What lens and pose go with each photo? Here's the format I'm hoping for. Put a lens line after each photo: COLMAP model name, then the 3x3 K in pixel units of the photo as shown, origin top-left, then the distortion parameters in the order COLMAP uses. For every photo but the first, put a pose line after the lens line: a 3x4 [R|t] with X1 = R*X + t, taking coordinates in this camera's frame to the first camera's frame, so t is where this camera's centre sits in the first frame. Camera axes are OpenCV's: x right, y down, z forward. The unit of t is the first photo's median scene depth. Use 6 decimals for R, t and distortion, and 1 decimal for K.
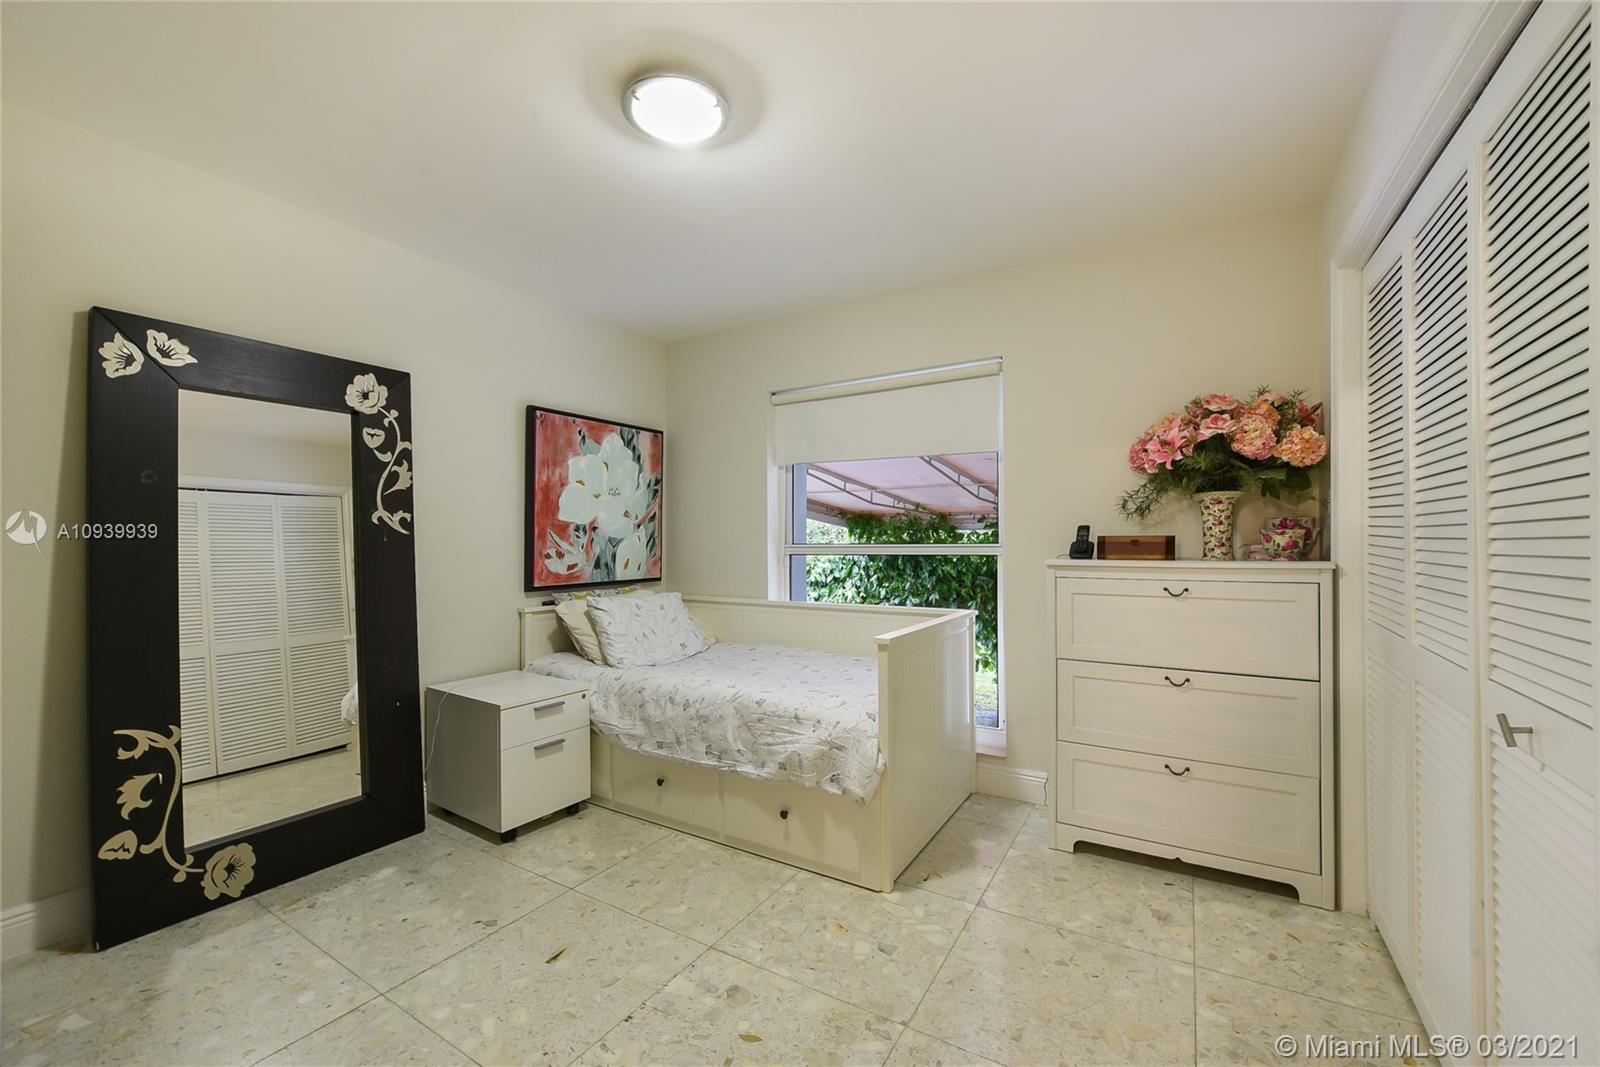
lens RADIAL K [[633.7, 0, 801.6], [0, 633.7, 541.8], [0, 0, 1]] dist [-0.016926, -0.000538]
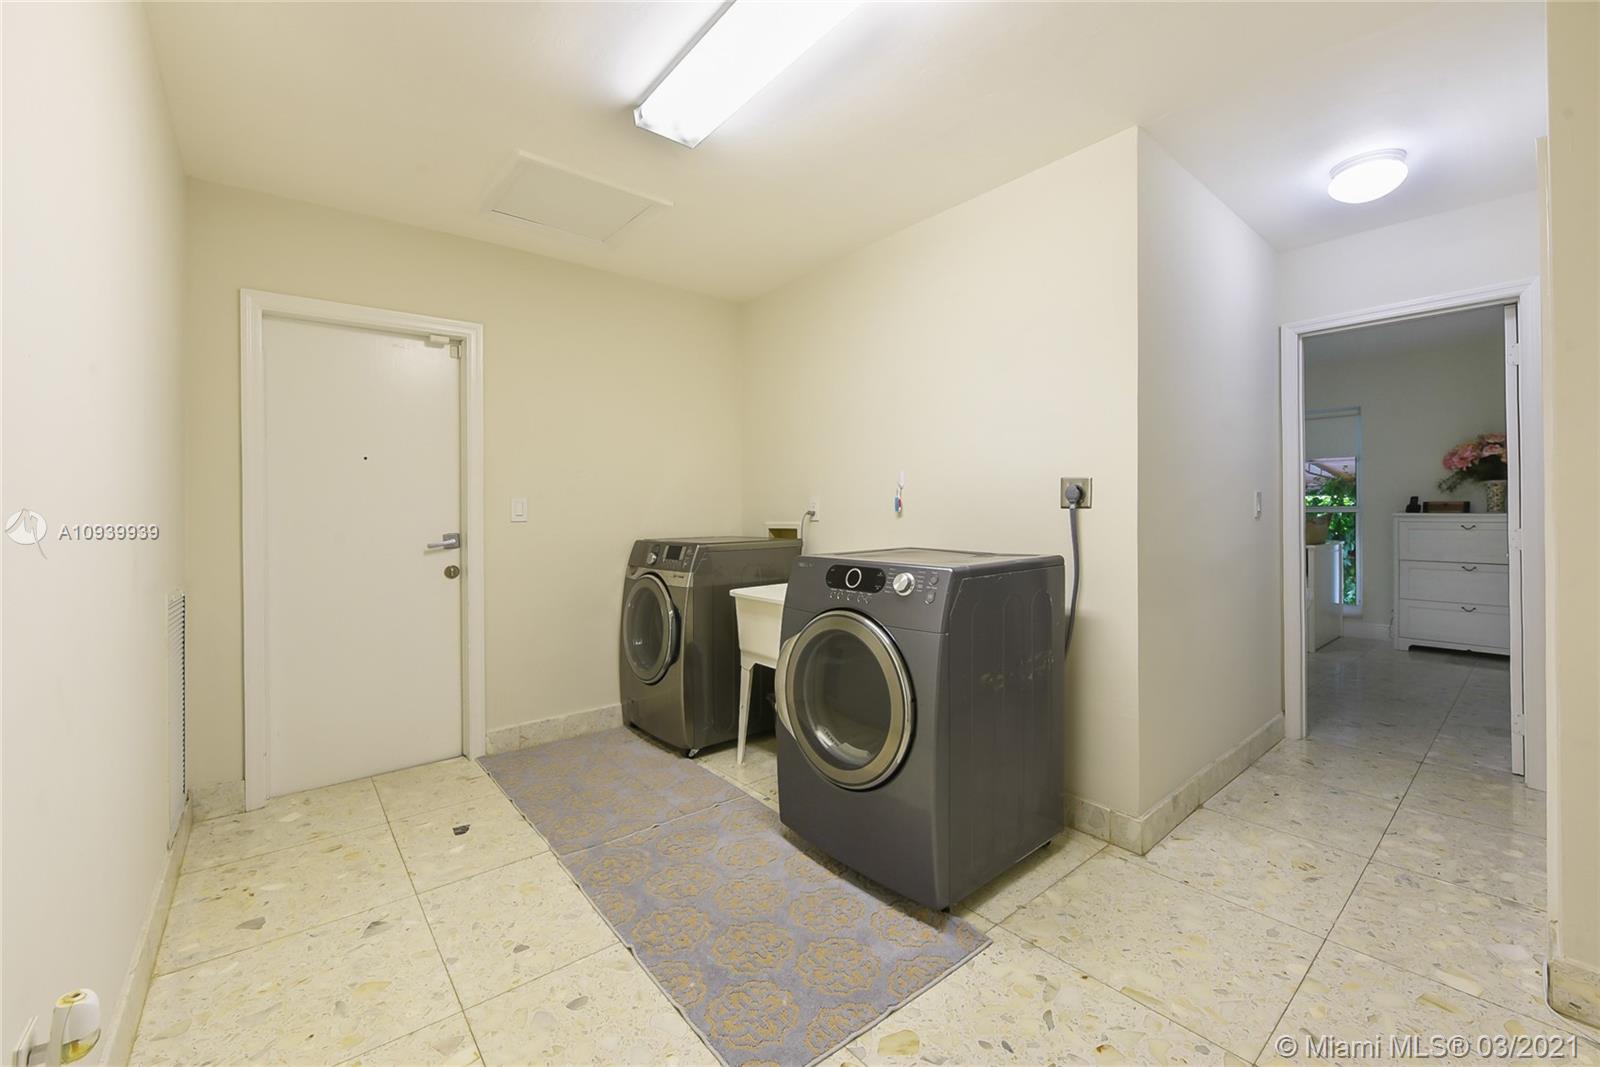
lens RADIAL K [[633.7, 0, 798.3], [0, 633.7, 516.7], [0, 0, 1]] dist [-0.016926, -0.000538]
pose [[0.942980, -0.001617, -0.332846, -0.795959], [0.004922, 0.999947, 0.009085, 0.011835], [0.332814, -0.010205, 0.942937, -1.631599]]
